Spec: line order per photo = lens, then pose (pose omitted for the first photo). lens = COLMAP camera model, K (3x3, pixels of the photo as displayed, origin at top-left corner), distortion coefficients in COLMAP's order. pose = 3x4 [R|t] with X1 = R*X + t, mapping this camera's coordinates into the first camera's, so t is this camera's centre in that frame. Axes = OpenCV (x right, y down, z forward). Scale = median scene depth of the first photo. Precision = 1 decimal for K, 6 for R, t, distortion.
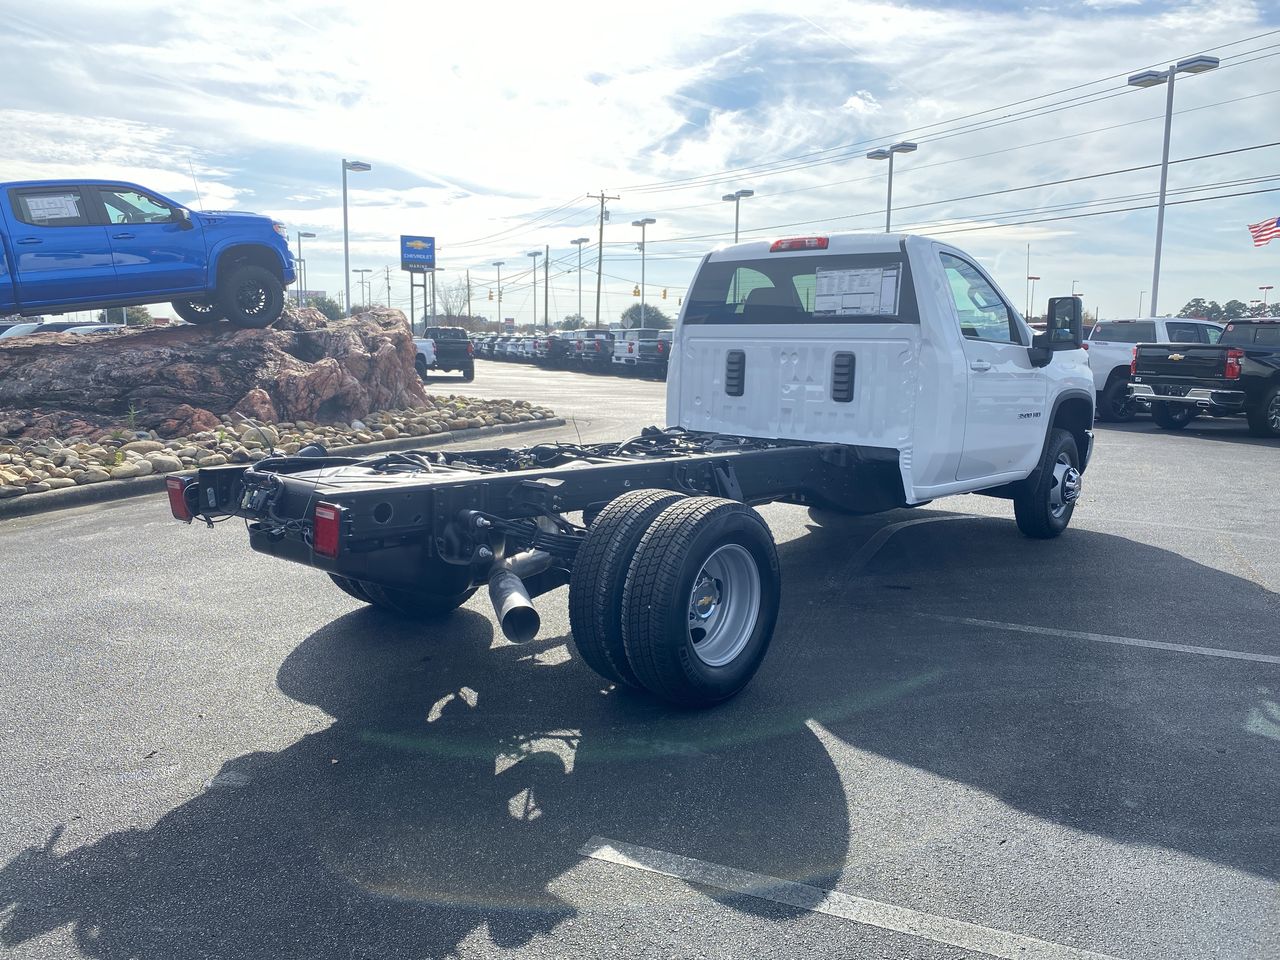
lens RADIAL K [[961.5, 0, 632.1], [0, 961.5, 477.2], [0, 0, 1]] dist [0.031618, -0.035547]
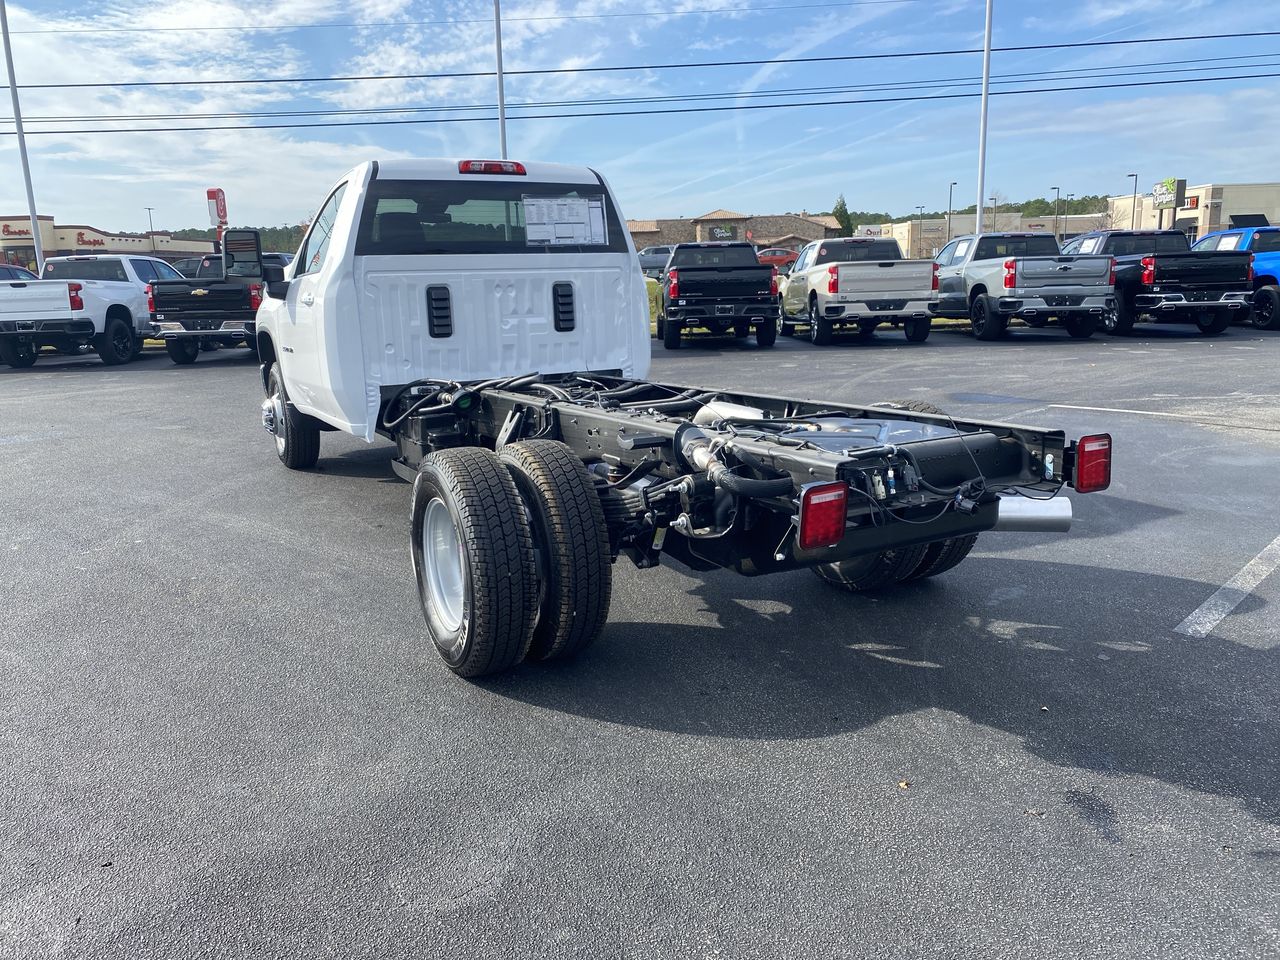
lens RADIAL K [[961.5, 0, 637.1], [0, 961.5, 476.0], [0, 0, 1]] dist [0.031618, -0.035547]
pose [[0.361941, -0.214384, 0.907215, -0.692319], [0.160914, 0.972956, 0.165721, -0.083563], [-0.918208, 0.086002, 0.386650, 0.537266]]
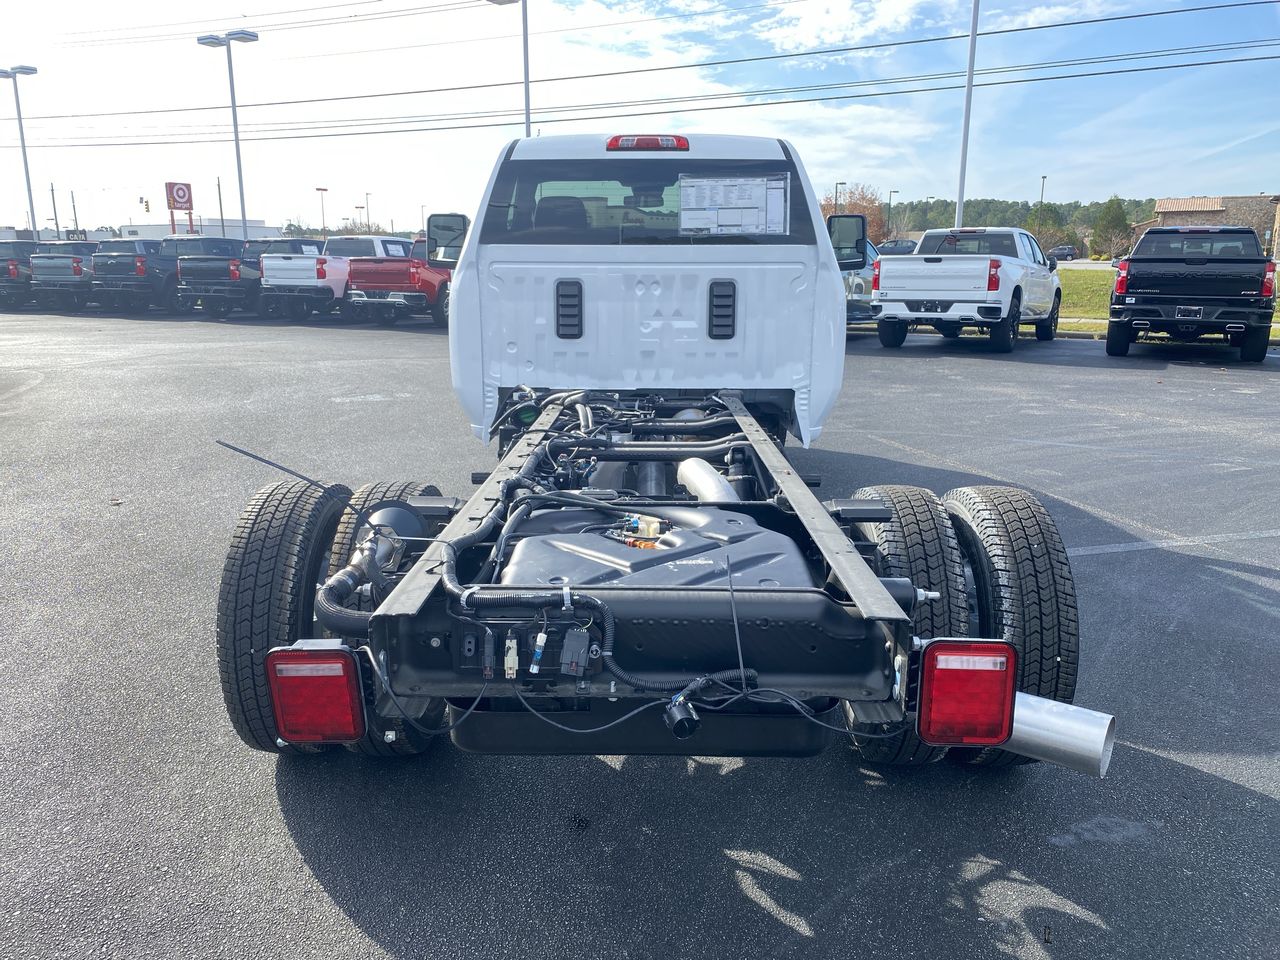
lens RADIAL K [[969.4, 0, 630.7], [0, 969.4, 493.4], [0, 0, 1]] dist [0.015813, -0.017395]
pose [[0.776115, -0.161313, 0.609609, -0.375369], [0.099086, 0.985914, 0.134740, -0.065785], [-0.622758, -0.044170, 0.781167, 0.370280]]
